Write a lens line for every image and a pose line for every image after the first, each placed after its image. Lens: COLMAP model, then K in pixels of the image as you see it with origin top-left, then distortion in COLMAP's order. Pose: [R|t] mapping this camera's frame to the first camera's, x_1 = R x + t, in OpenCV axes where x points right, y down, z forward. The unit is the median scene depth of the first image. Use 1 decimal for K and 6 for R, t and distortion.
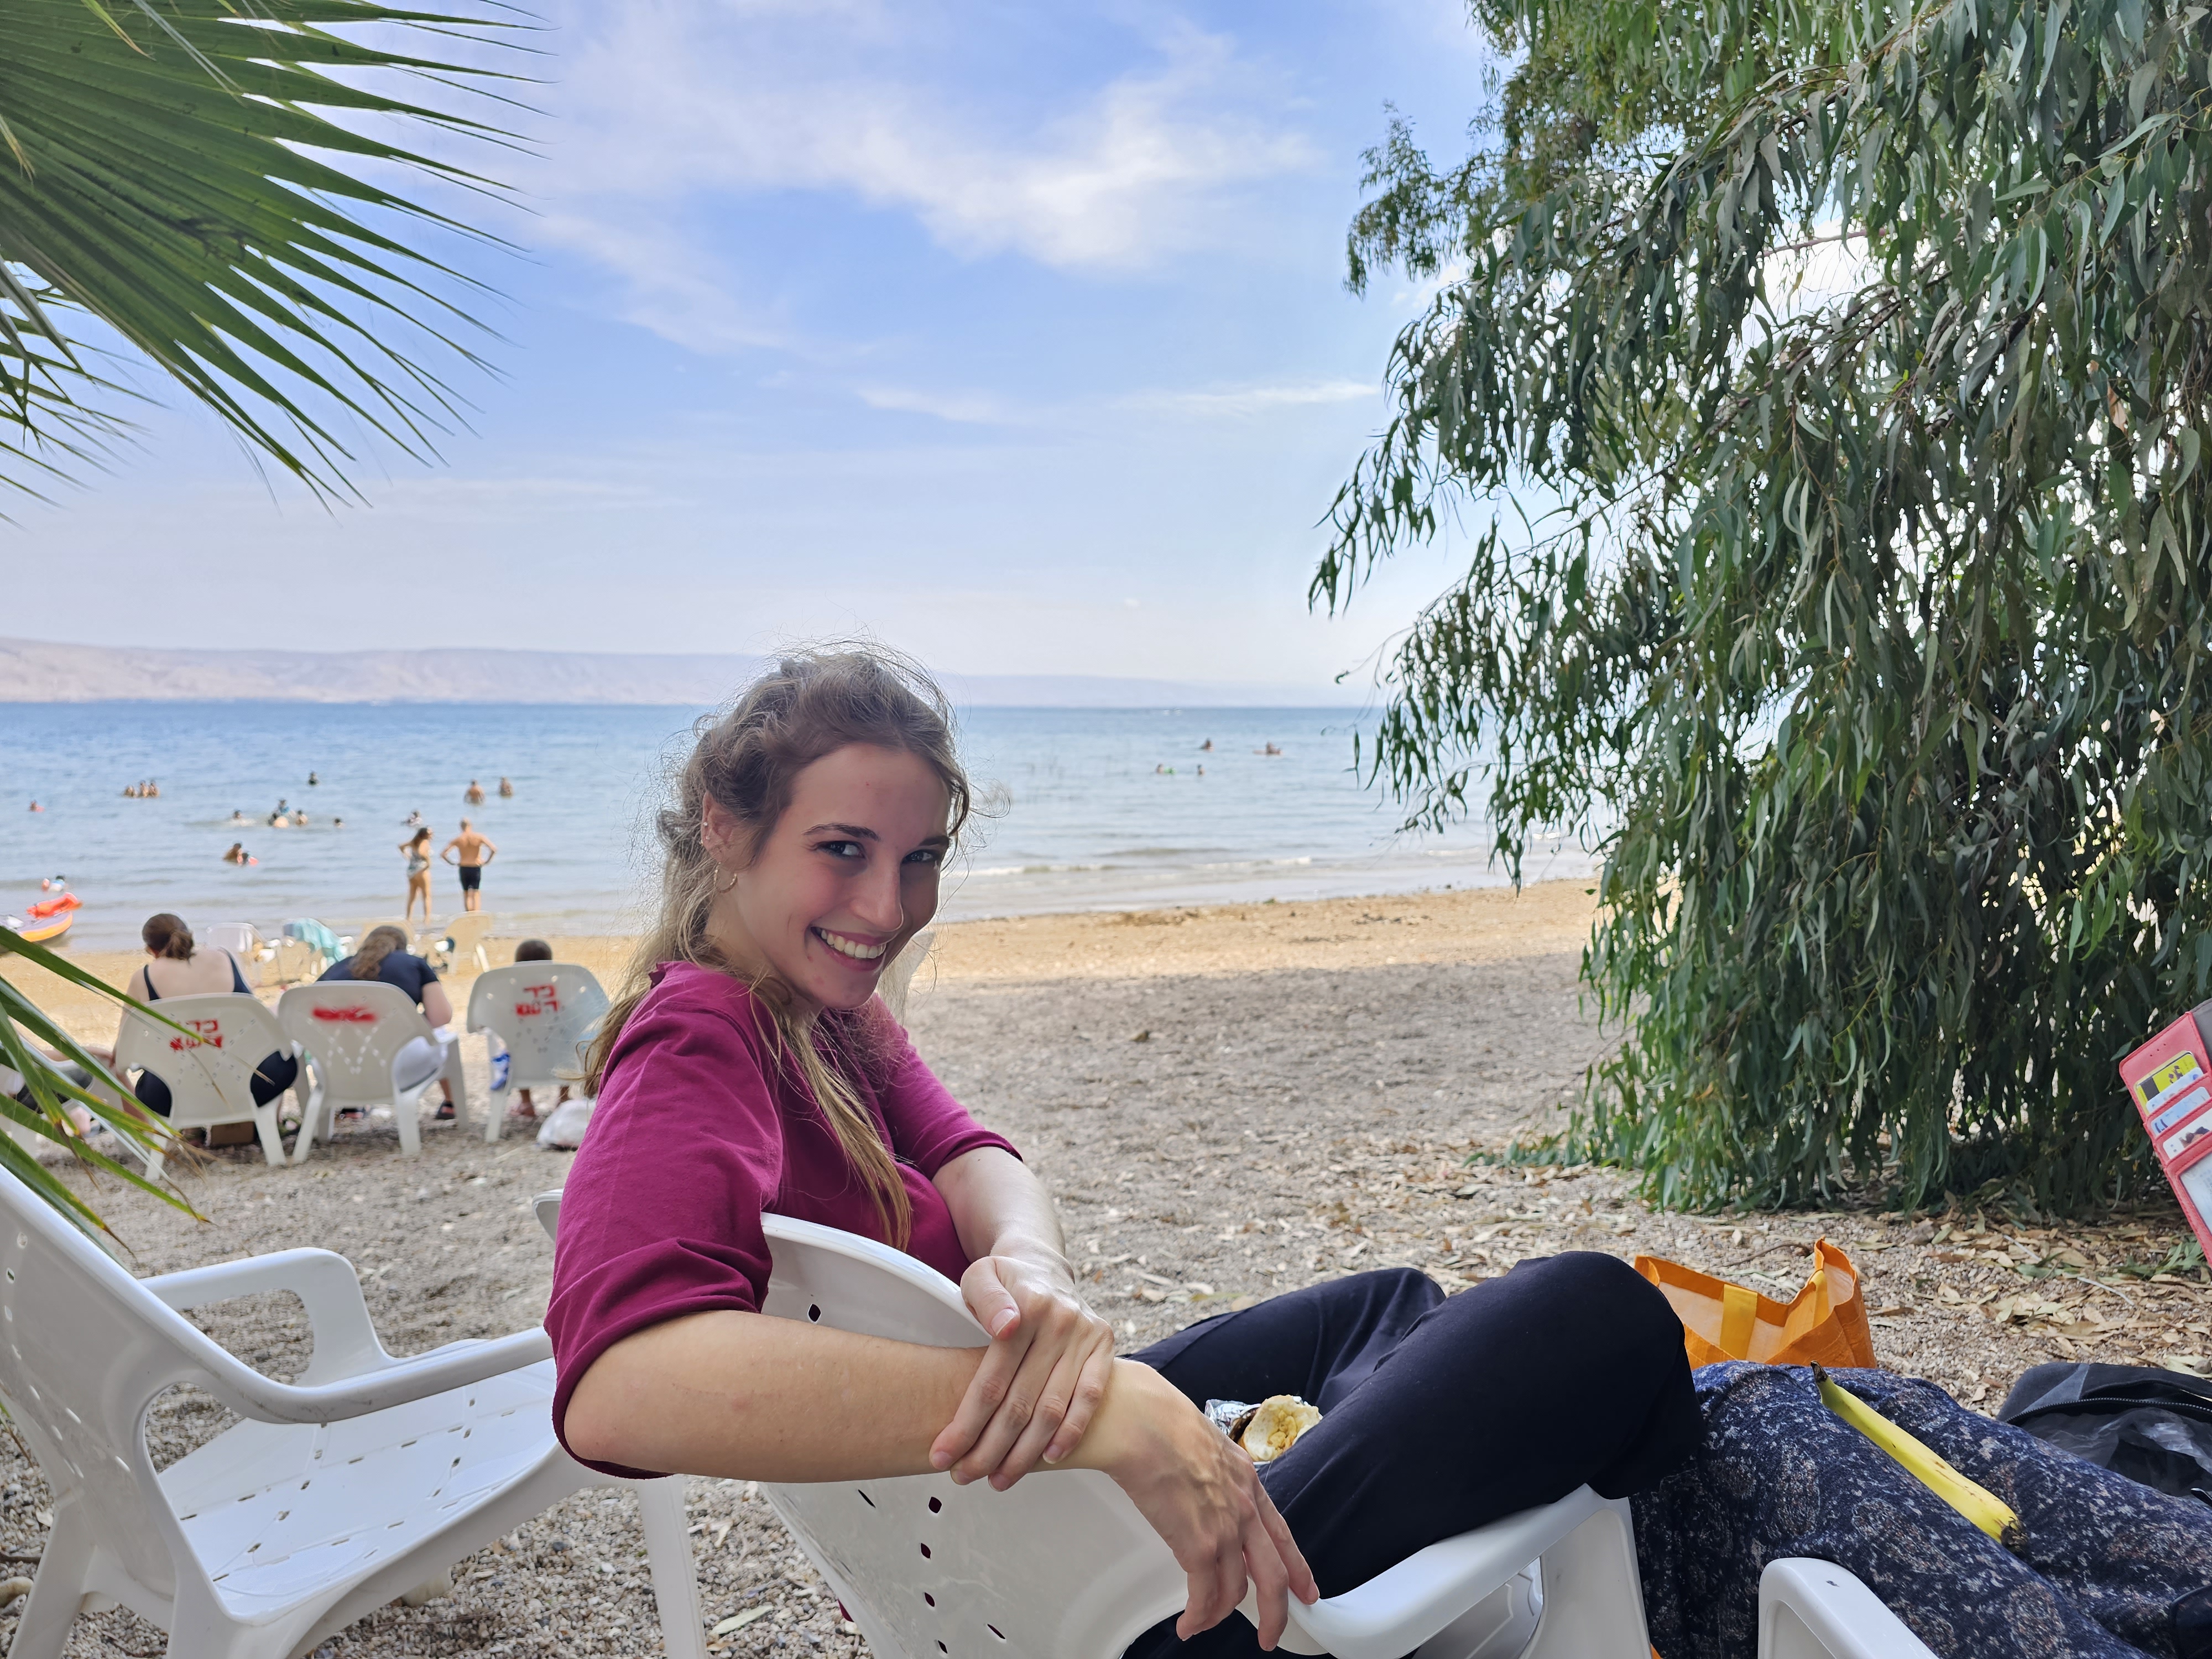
lens RADIAL K [[1447.9, 0, 1106.2], [0, 1447.9, 831.8], [0, 0, 1]] dist [0.044234, -0.023744]
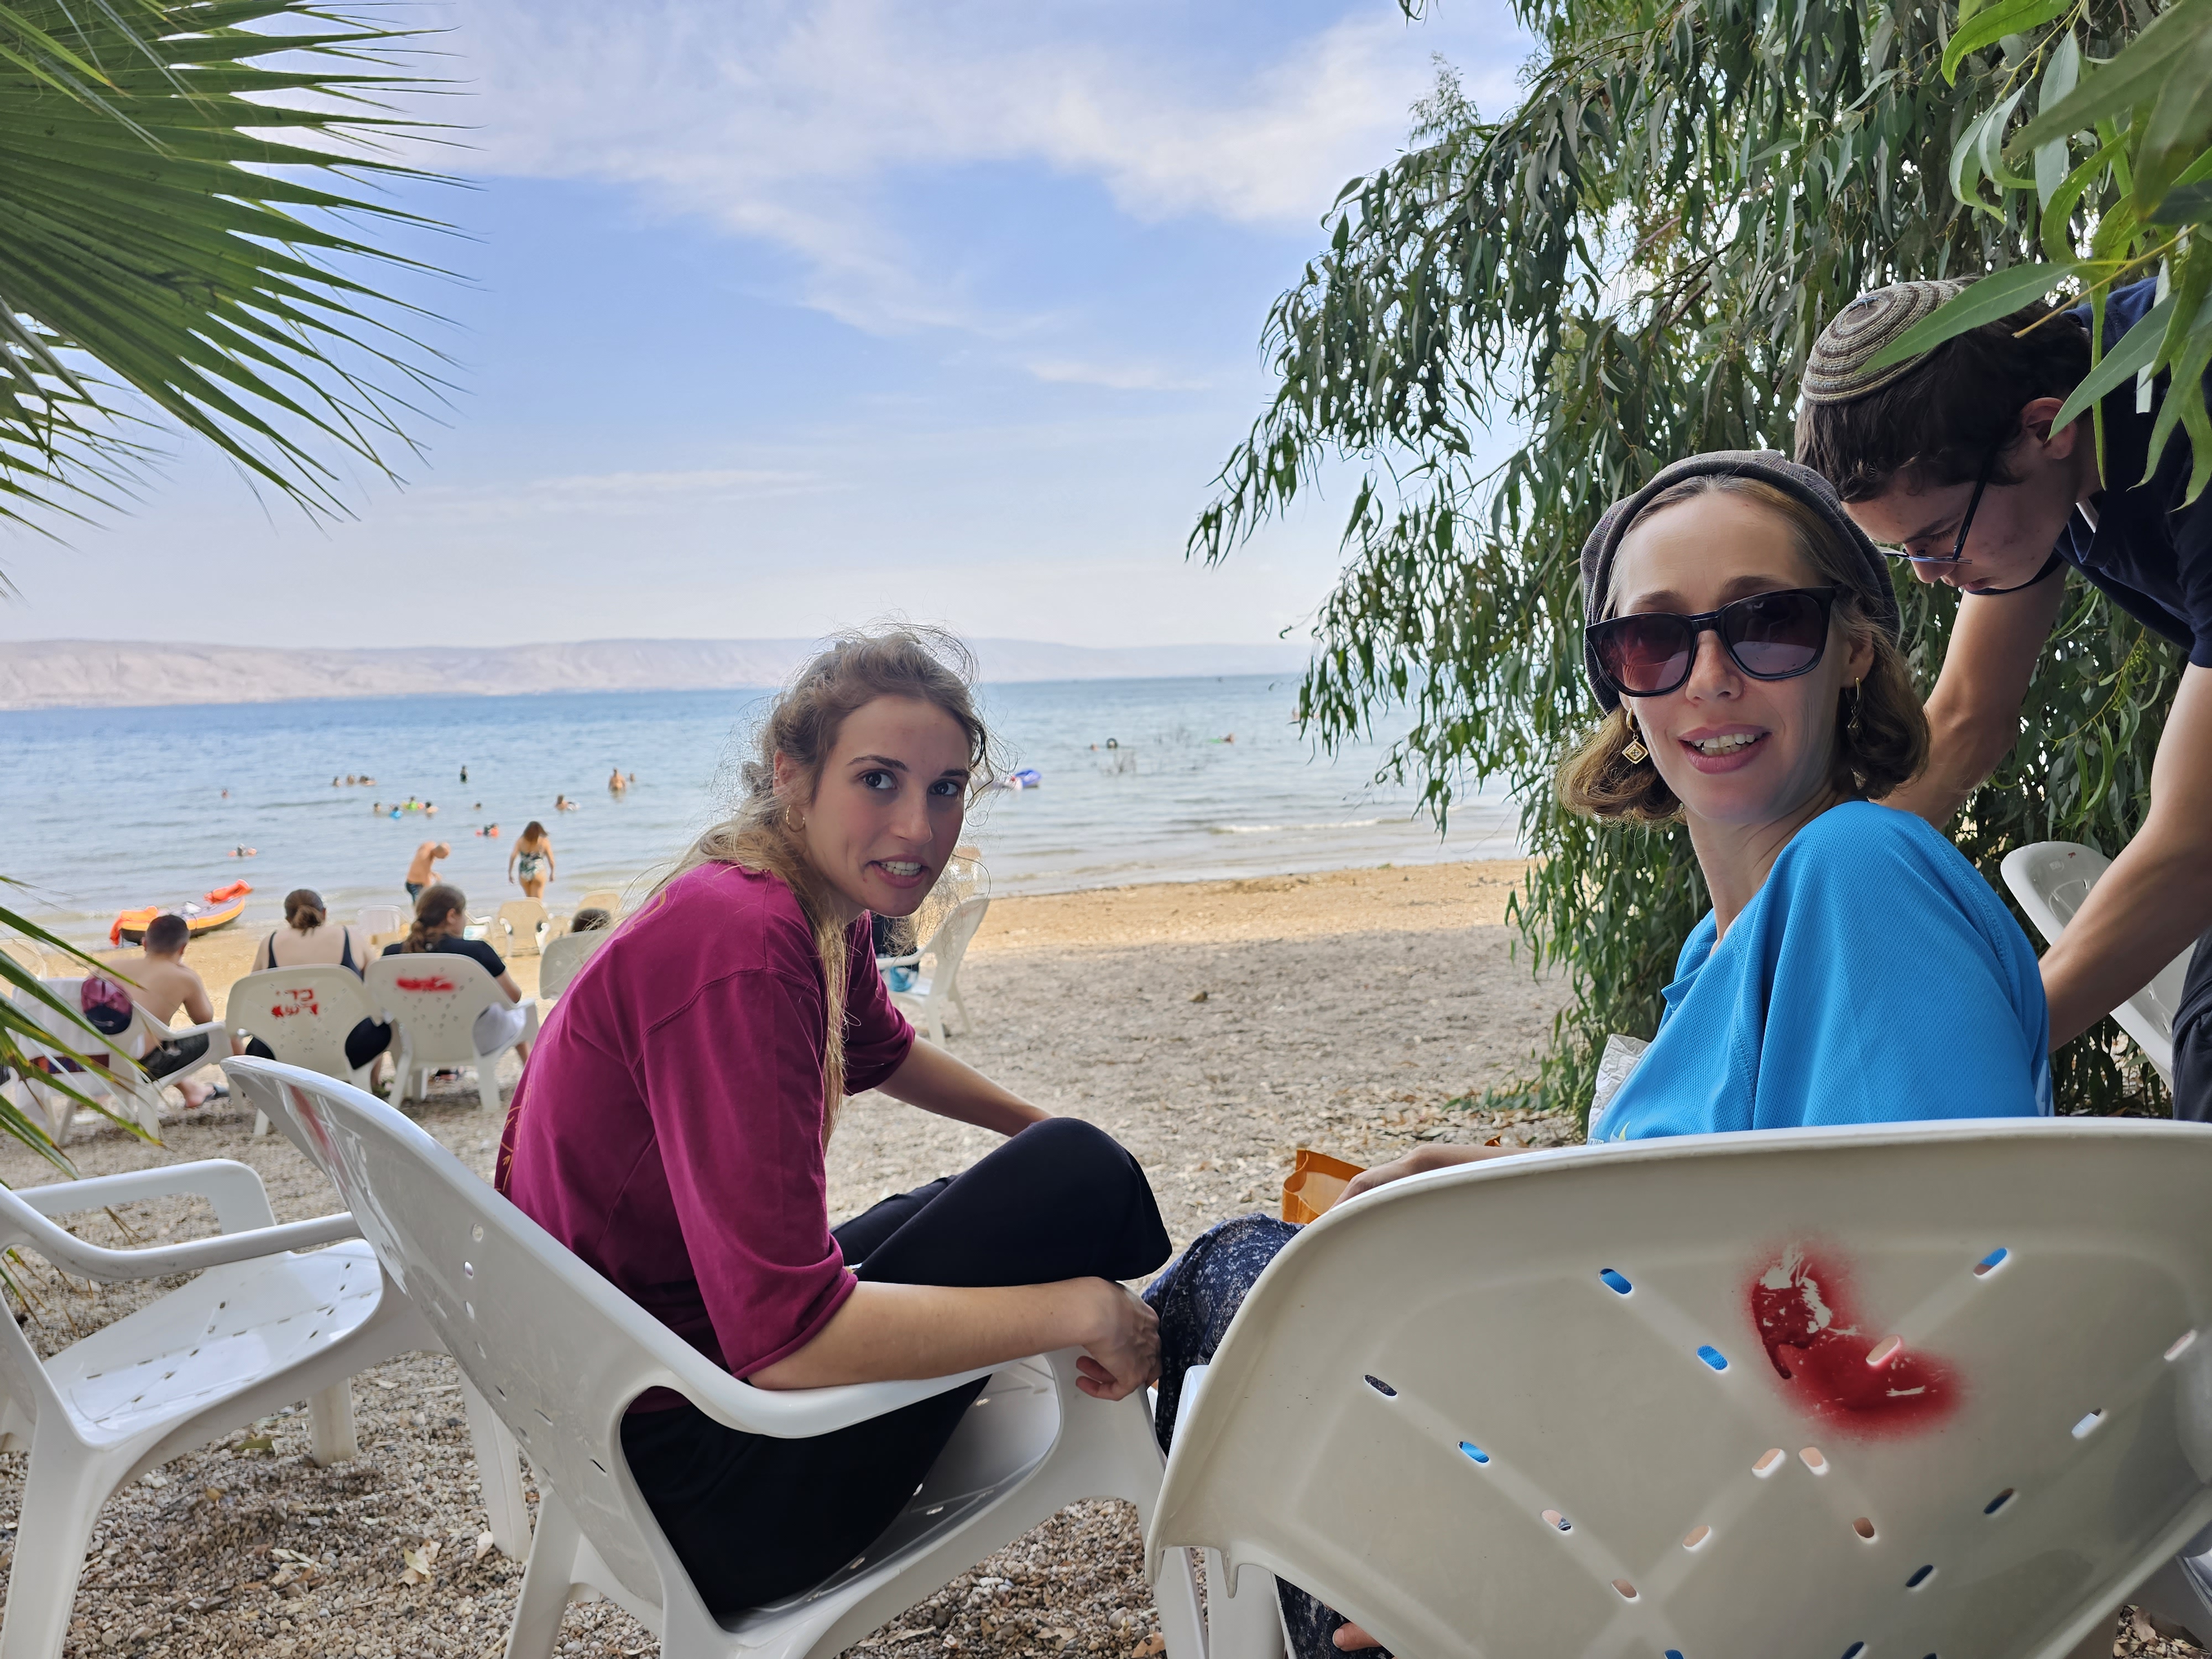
lens RADIAL K [[1447.9, 0, 1102.2], [0, 1447.9, 818.6], [0, 0, 1]] dist [0.044234, -0.023744]
pose [[0.995304, -0.025665, -0.093330, 0.123142], [0.026769, 0.999586, 0.010591, 0.007994], [0.093020, -0.013040, 0.995579, -0.043734]]
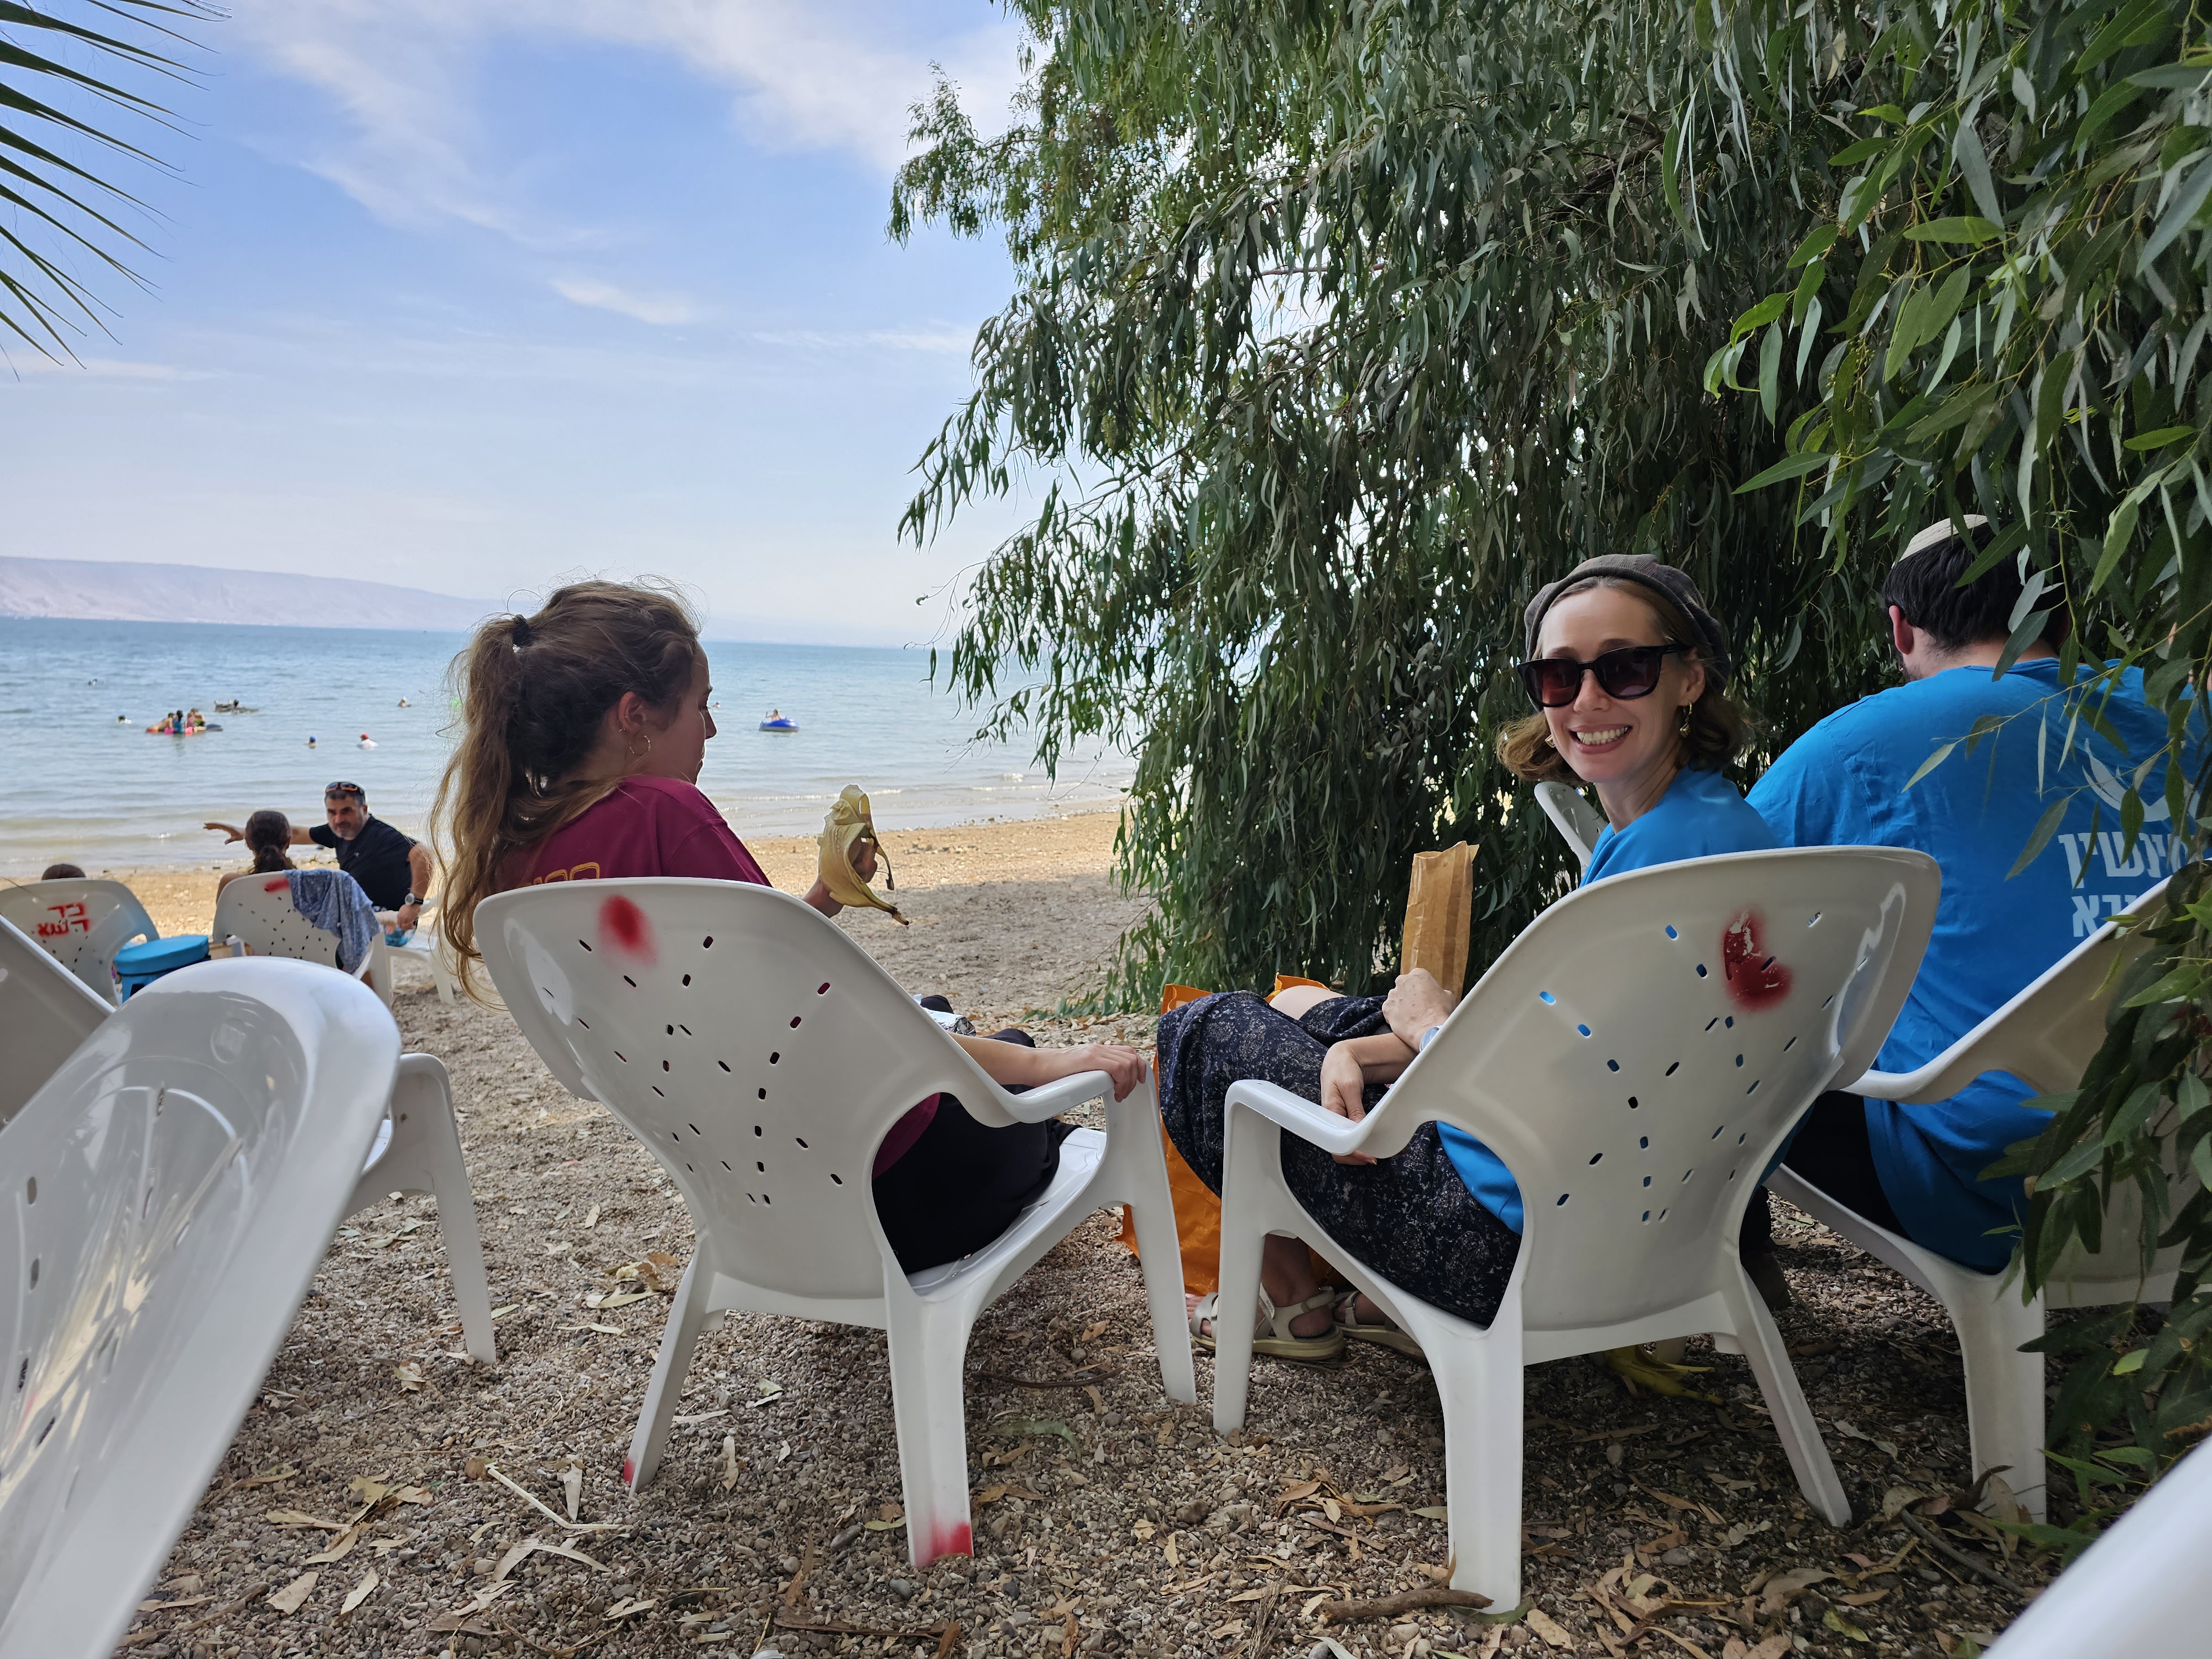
lens RADIAL K [[1447.9, 0, 1088.3], [0, 1447.9, 822.4], [0, 0, 1]] dist [0.044234, -0.023744]
pose [[0.953463, -0.009572, 0.301359, -0.065665], [-0.001875, 0.999288, 0.037670, 0.023283], [-0.301505, -0.036482, 0.952766, -0.158994]]
